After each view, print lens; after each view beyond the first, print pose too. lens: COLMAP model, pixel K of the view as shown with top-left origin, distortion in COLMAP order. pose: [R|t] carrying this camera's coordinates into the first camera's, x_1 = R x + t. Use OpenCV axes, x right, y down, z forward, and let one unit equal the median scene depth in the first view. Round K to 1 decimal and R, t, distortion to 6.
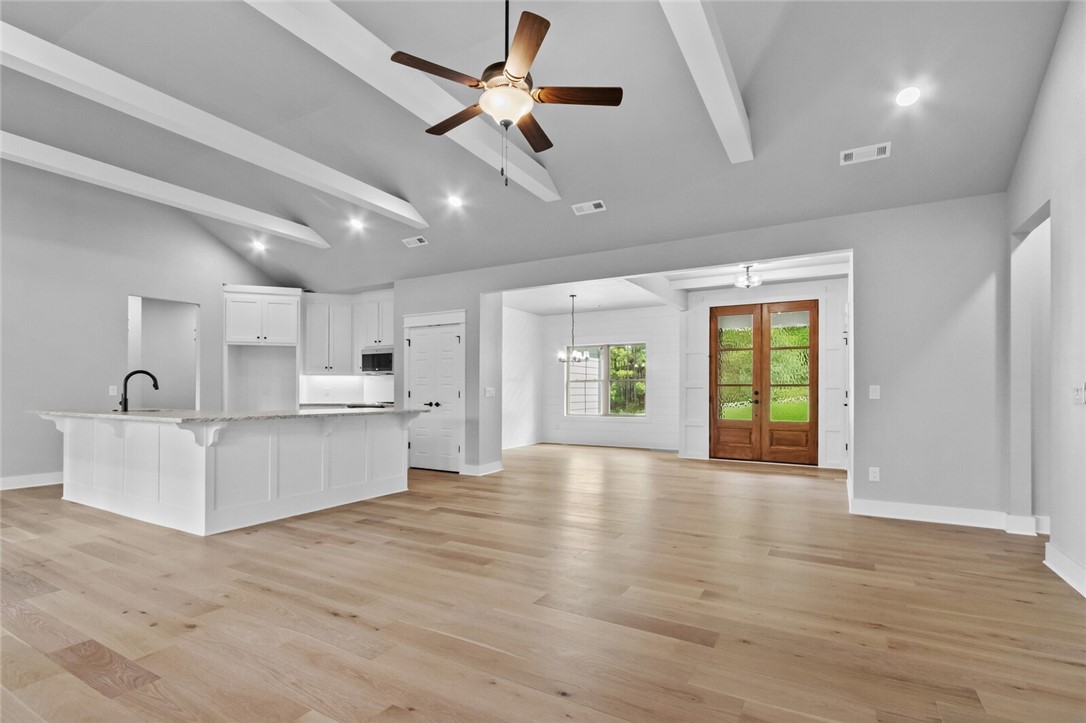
lens RADIAL K [[512.1, 0, 528.4], [0, 512.1, 387.6], [0, 0, 1]] dist [-0.001490, -0.000121]
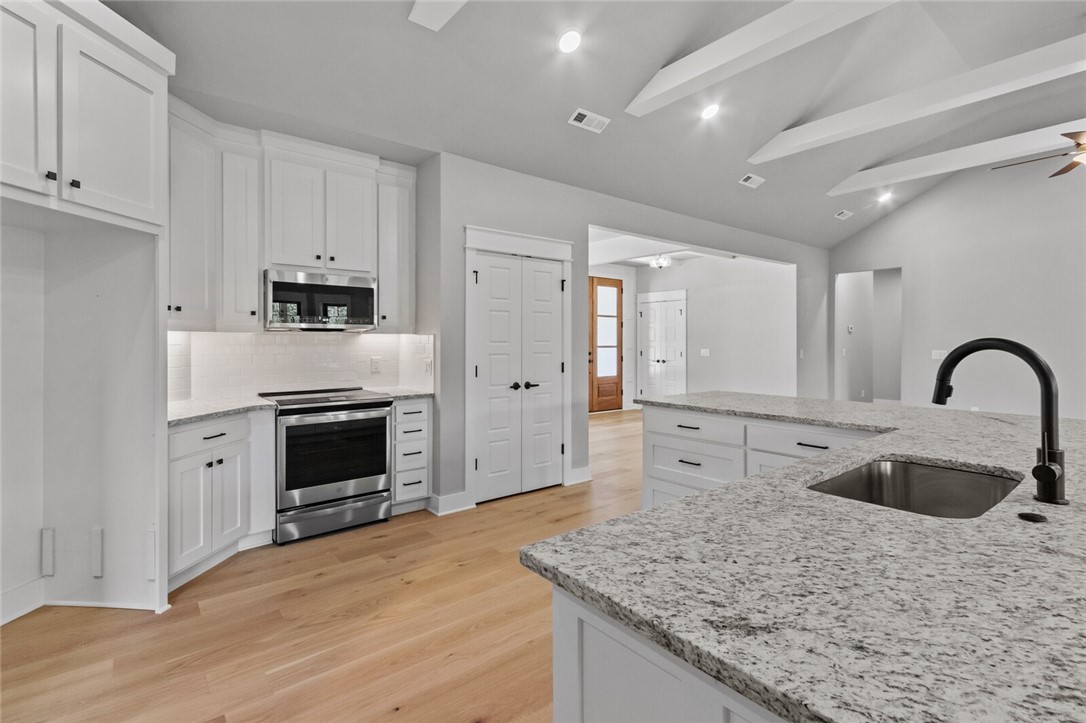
lens RADIAL K [[513.3, 0, 540.6], [0, 513.3, 342.3], [0, 0, 1]] dist [0.000979, -0.000316]
pose [[0.353337, -0.003074, 0.935491, -0.773439], [-0.003575, 0.999983, 0.004636, -0.022334], [-0.935489, -0.004983, 0.353320, 0.794066]]
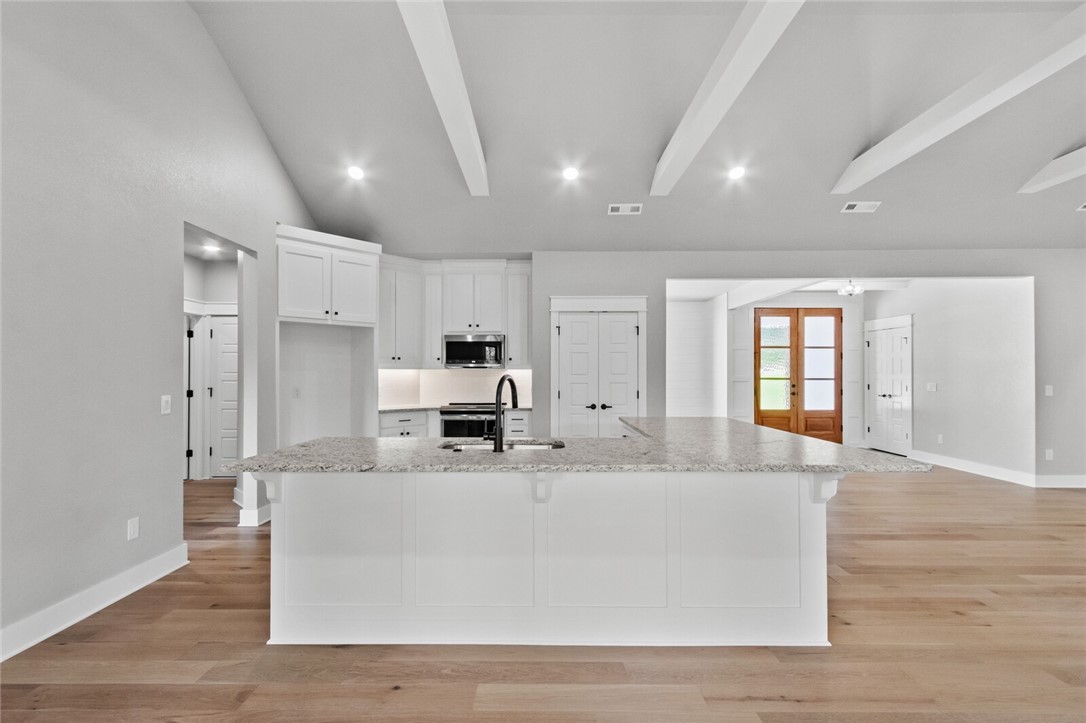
lens RADIAL K [[499.4, 0, 529.0], [0, 499.4, 371.1], [0, 0, 1]] dist [0.001272, 0.000089]
pose [[0.871031, -0.000176, 0.491228, -0.706382], [-0.000666, 0.999999, 0.001539, -0.026924], [-0.491228, -0.001667, 0.871030, 0.362972]]
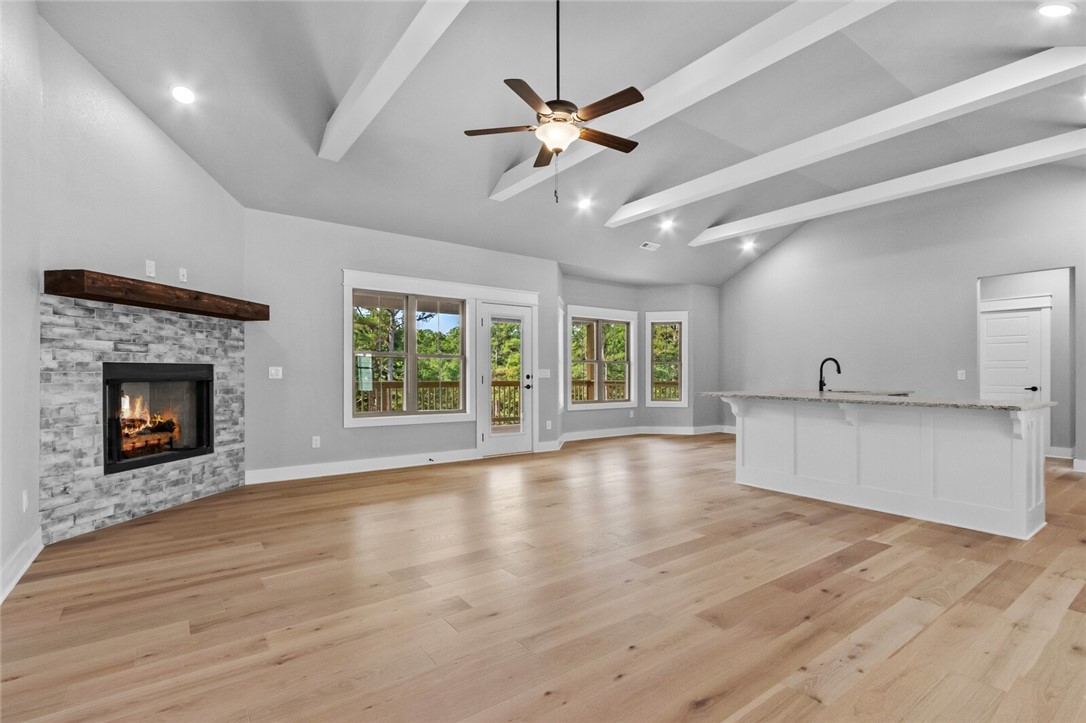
lens RADIAL K [[509.7, 0, 542.1], [0, 509.7, 371.5], [0, 0, 1]] dist [0.007218, 0.000246]
pose [[-0.388828, -0.007938, -0.921276, 0.444689], [0.003322, 0.999944, -0.010018, 0.006312], [0.921304, -0.006955, -0.388780, 0.592593]]
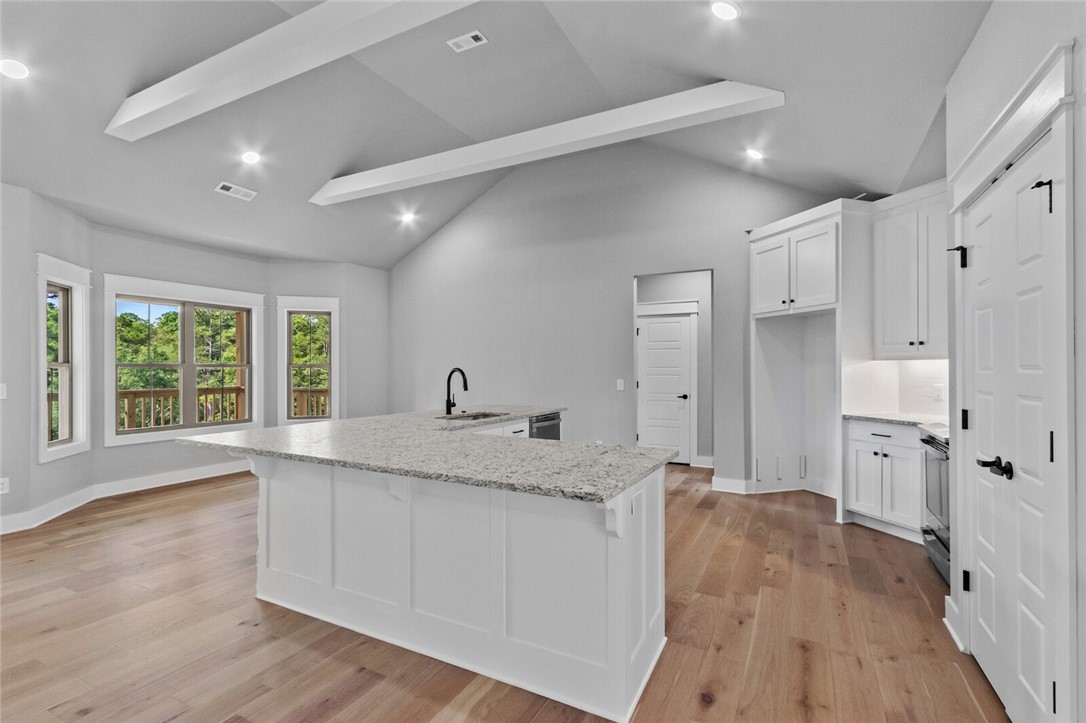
lens RADIAL K [[502.5, 0, 543.0], [0, 502.5, 361.5], [0, 0, 1]] dist [0.001672, 0.000410]
pose [[0.056863, -0.016289, -0.998249, 0.069545], [0.006569, 0.999851, -0.015941, -0.020779], [0.998360, -0.005651, 0.056962, 0.772488]]
